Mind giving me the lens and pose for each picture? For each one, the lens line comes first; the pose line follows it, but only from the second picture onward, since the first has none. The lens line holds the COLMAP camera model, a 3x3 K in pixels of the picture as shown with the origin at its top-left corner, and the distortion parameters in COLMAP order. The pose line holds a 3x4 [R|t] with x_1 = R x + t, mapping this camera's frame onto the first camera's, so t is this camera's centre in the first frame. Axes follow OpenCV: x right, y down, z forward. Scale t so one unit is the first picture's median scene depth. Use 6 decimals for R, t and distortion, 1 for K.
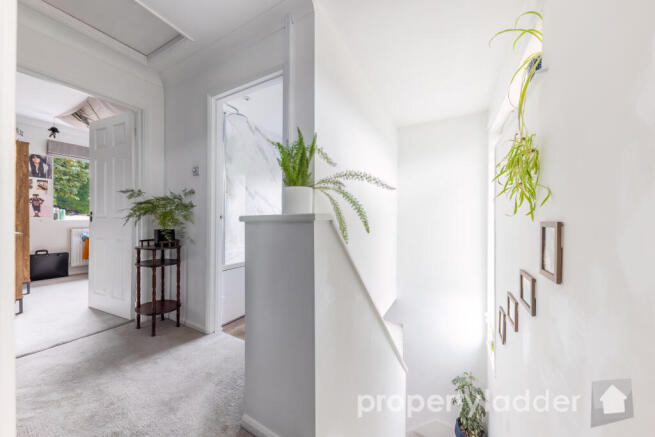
lens RADIAL K [[227.2, 0, 330.7], [0, 227.2, 218.3], [0, 0, 1]] dist [0.002189, 0.000308]
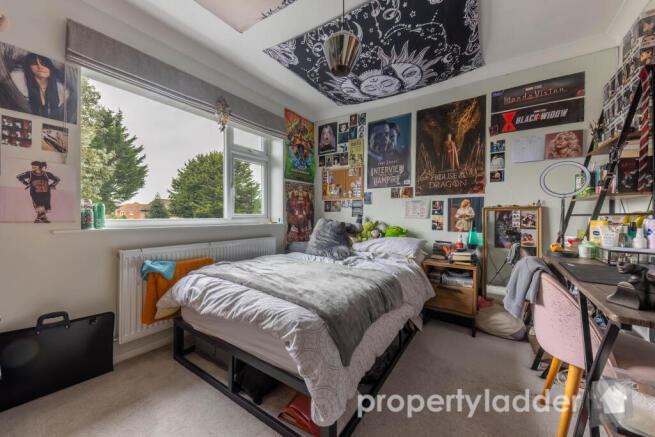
lens RADIAL K [[248.4, 0, 324.0], [0, 248.4, 216.7], [0, 0, 1]] dist [-0.000563, -0.000167]
pose [[0.995019, -0.004385, -0.099587, -0.774519], [0.004041, 0.999985, -0.003649, -0.012342], [0.099602, 0.003228, 0.995022, 0.631165]]
